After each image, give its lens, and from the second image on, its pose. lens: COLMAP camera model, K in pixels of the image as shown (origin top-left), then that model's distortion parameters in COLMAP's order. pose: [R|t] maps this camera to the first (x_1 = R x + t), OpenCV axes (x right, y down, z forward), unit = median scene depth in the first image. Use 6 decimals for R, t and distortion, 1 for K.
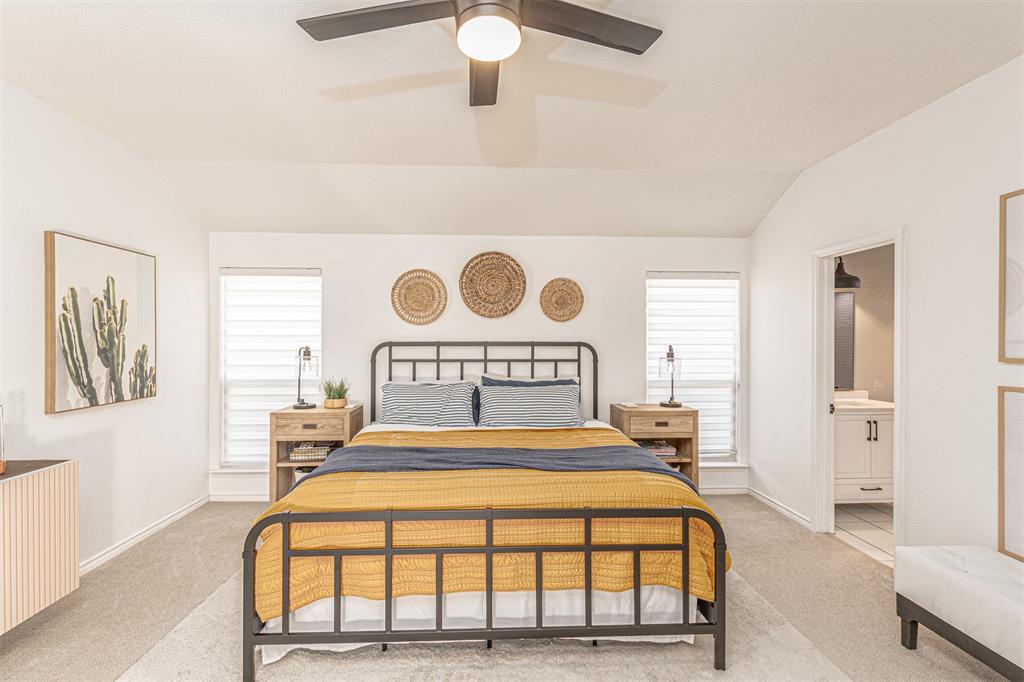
lens RADIAL K [[444.7, 0, 512.0], [0, 444.7, 341.0], [0, 0, 1]] dist [0.000270, 0.000088]
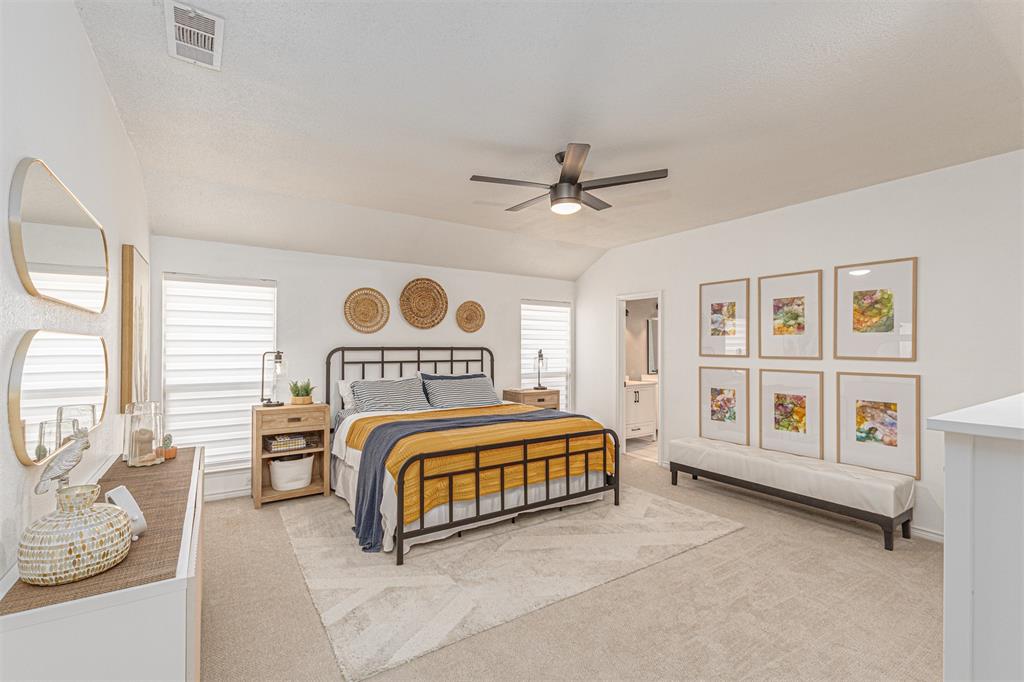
lens RADIAL K [[455.9, 0, 513.3], [0, 455.9, 343.8], [0, 0, 1]] dist [0.002693, 0.000321]
pose [[0.852874, 0.004170, 0.522099, -0.520808], [-0.002598, 0.999990, -0.003743, -0.003244], [-0.522110, 0.001836, 0.852876, -0.277472]]
